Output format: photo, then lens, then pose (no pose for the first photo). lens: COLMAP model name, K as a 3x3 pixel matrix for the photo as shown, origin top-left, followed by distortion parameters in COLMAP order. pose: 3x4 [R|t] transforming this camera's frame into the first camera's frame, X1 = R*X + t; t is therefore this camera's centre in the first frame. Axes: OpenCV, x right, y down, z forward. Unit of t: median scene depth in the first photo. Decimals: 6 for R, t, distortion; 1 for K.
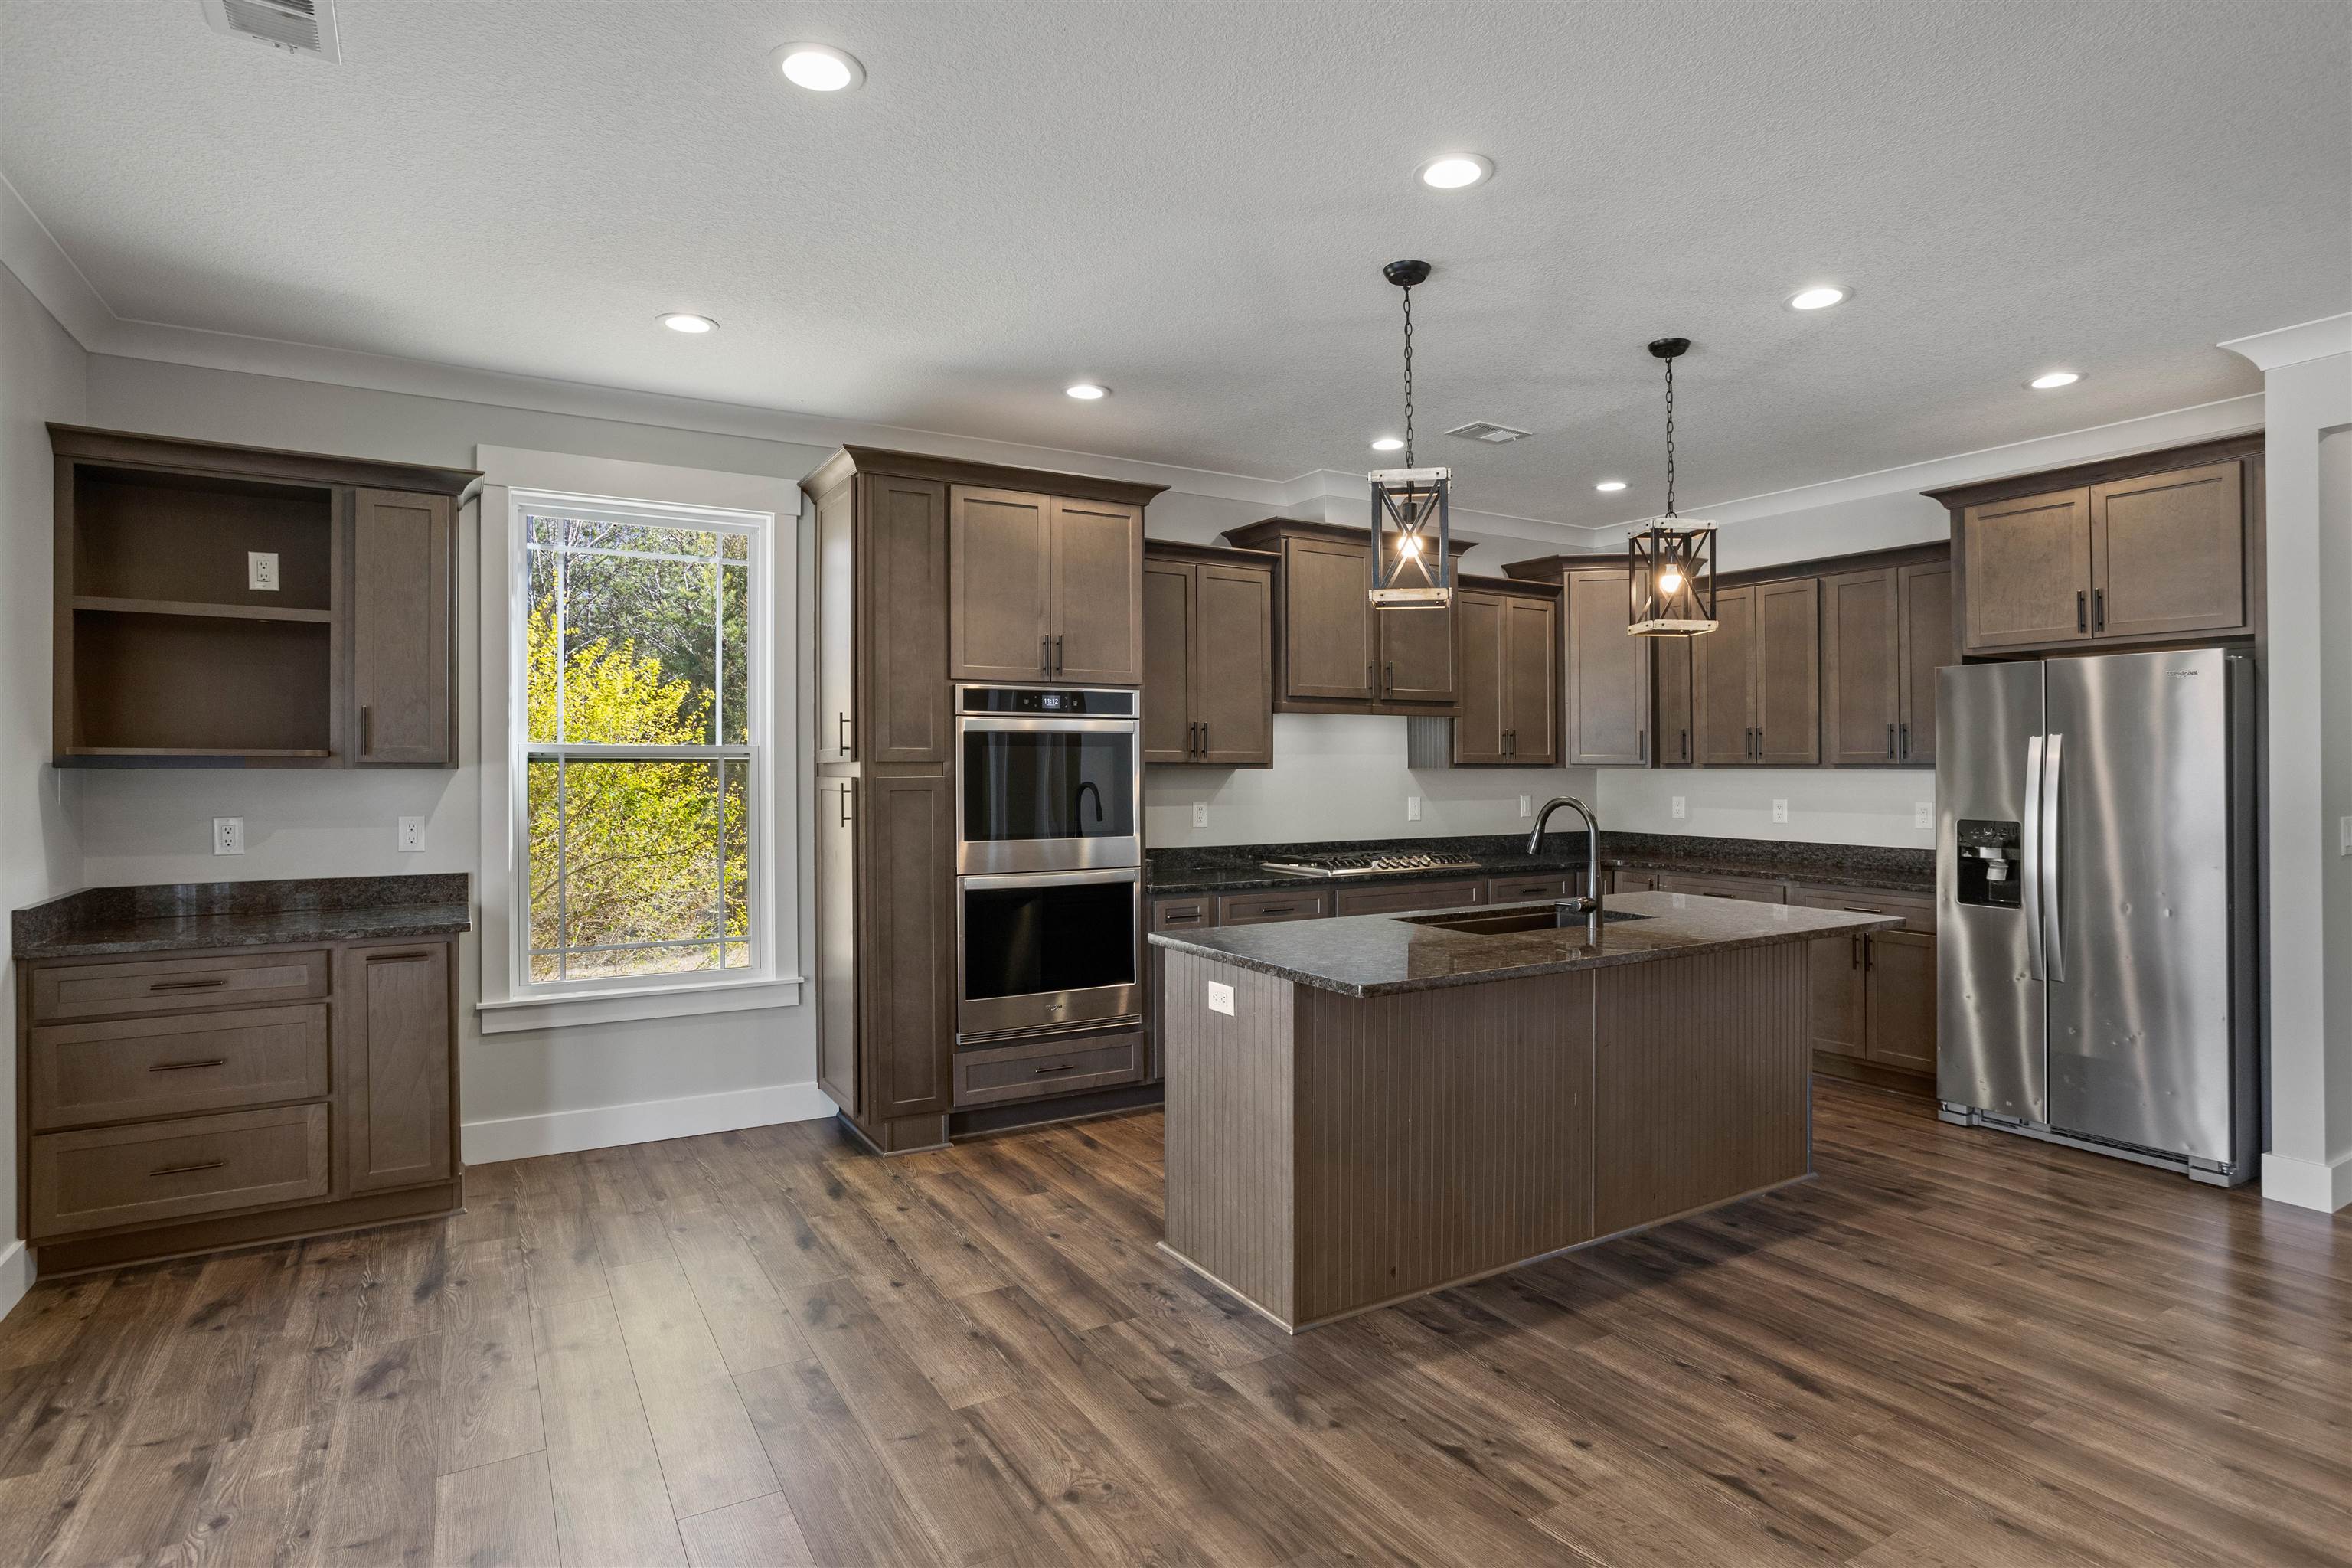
lens RADIAL K [[1221.4, 0, 1161.7], [0, 1221.4, 756.9], [0, 0, 1]] dist [-0.052972, 0.031716]
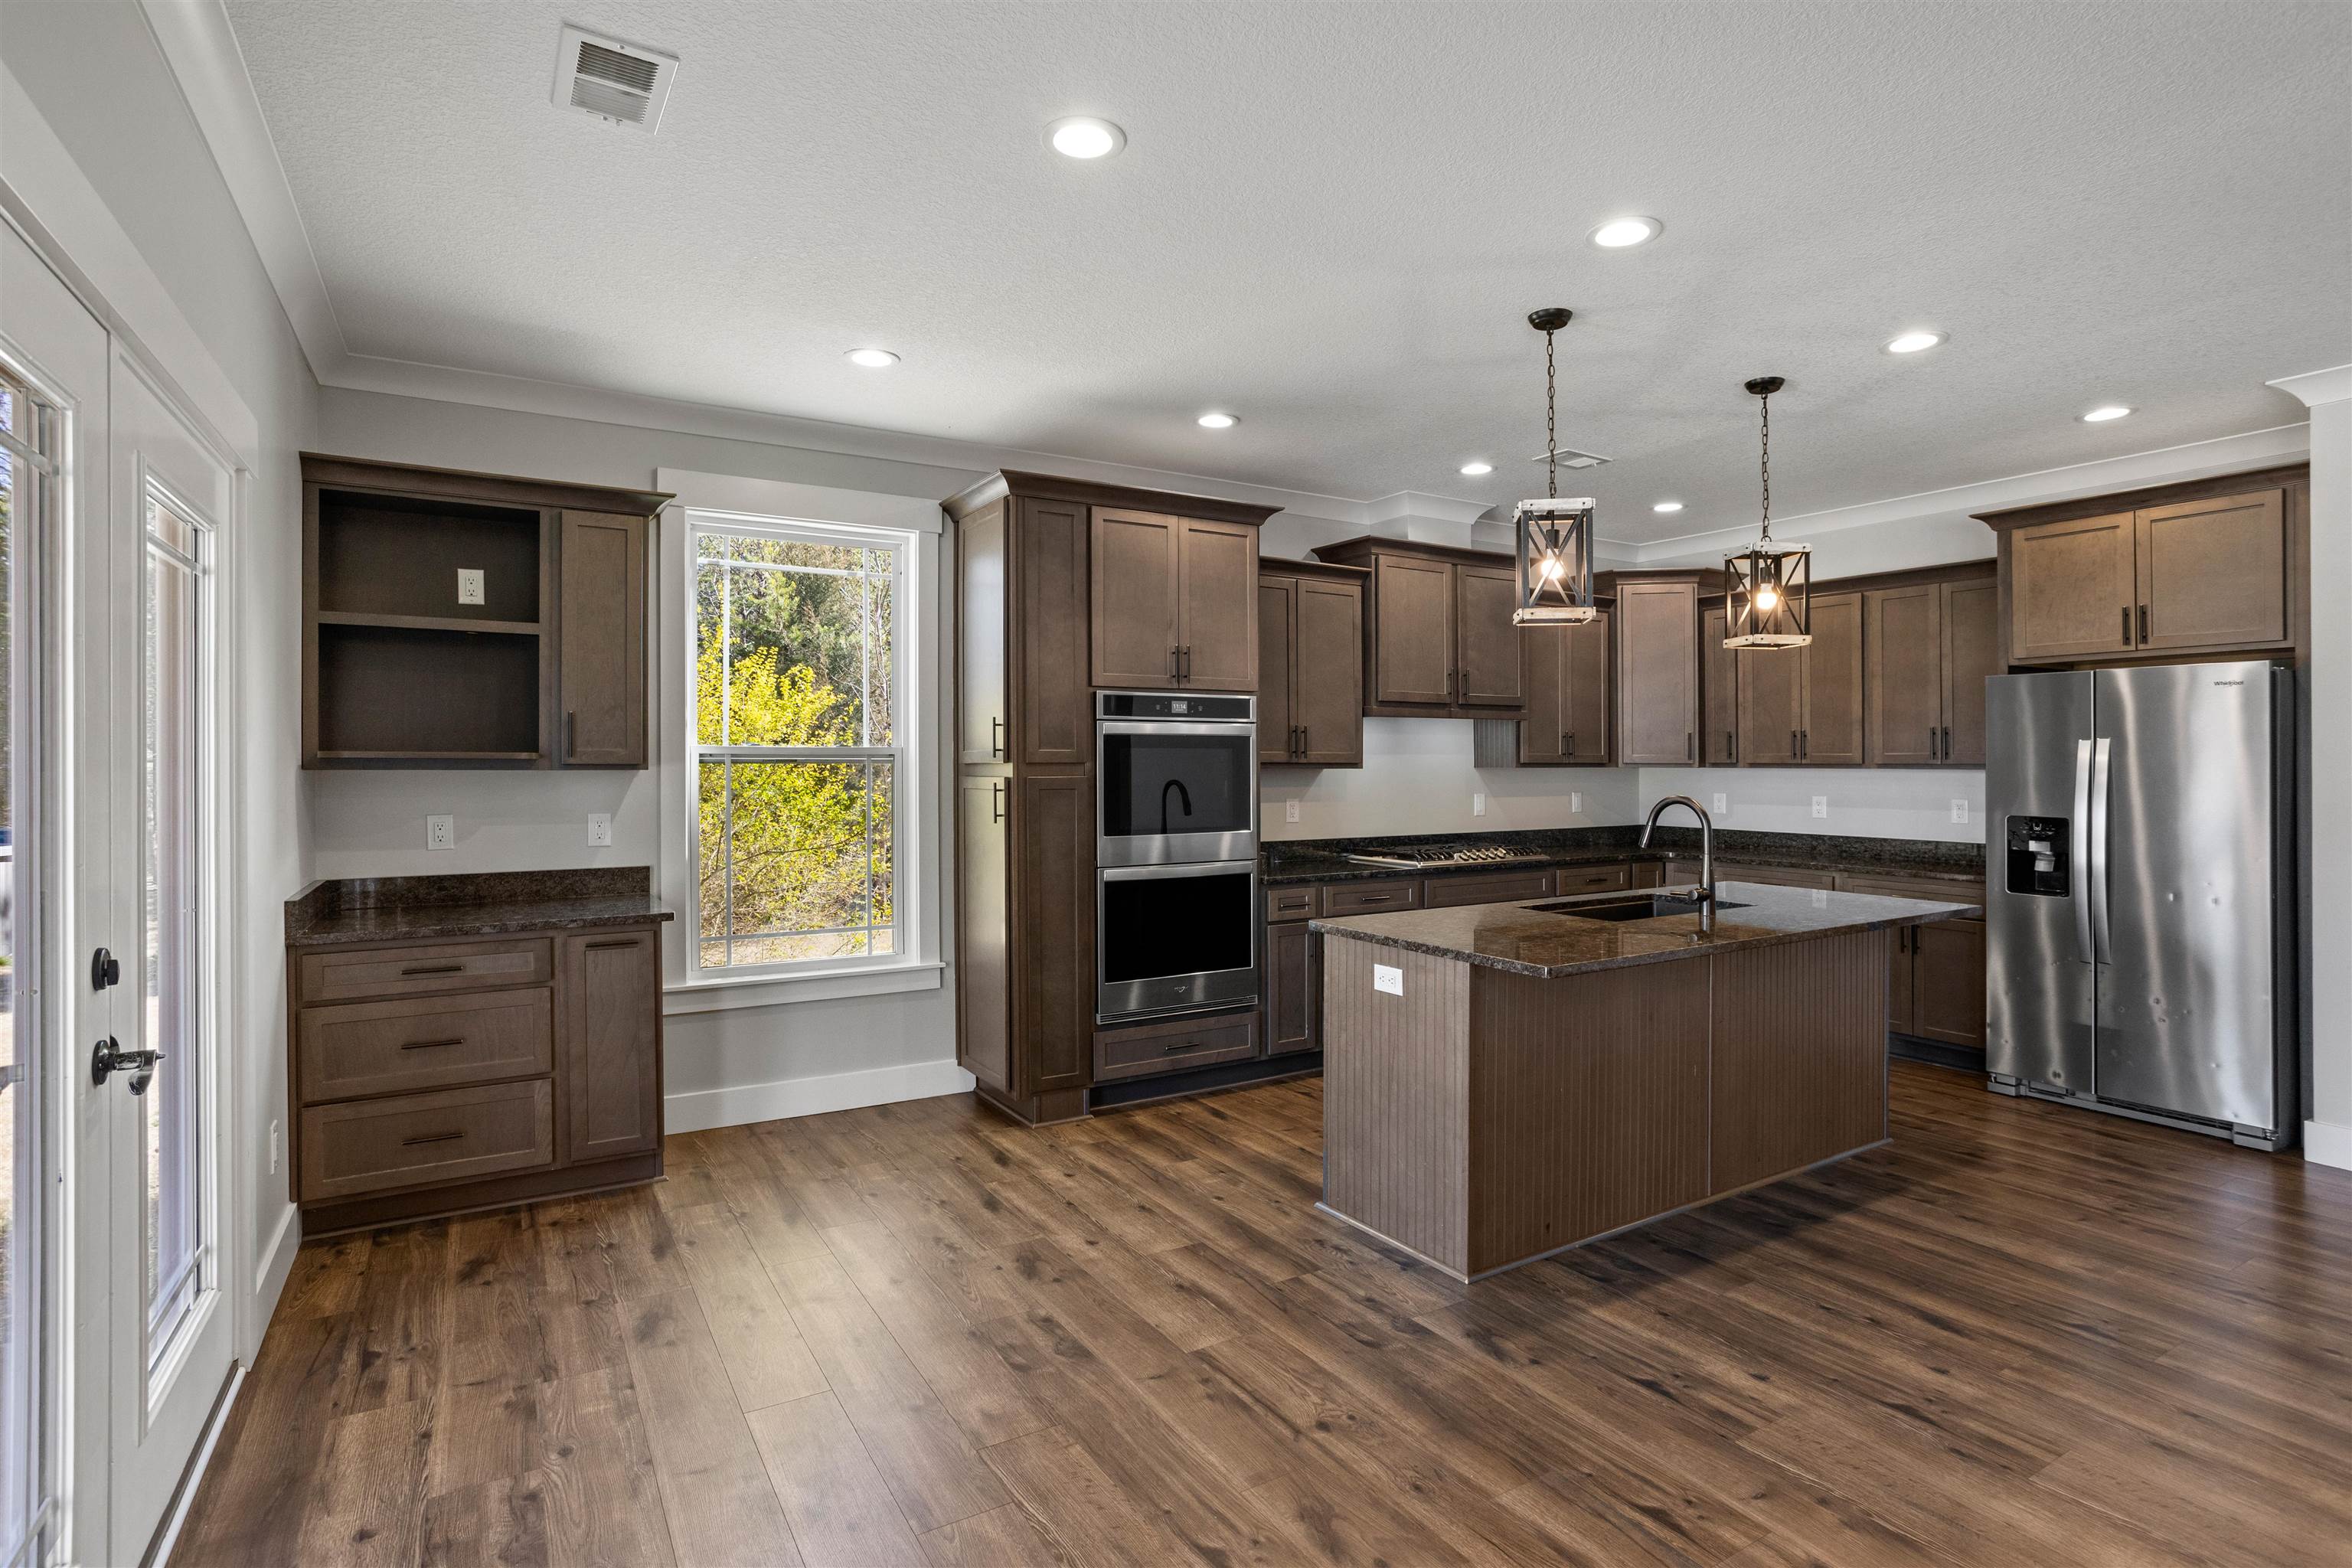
lens RADIAL K [[1155.4, 0, 1161.2], [0, 1155.4, 759.4], [0, 0, 1]] dist [-0.048708, 0.028513]
pose [[0.999960, 0.000358, 0.008947, -0.148922], [-0.000410, 0.999983, 0.005795, -0.006075], [-0.008945, -0.005799, 0.999943, -0.033002]]
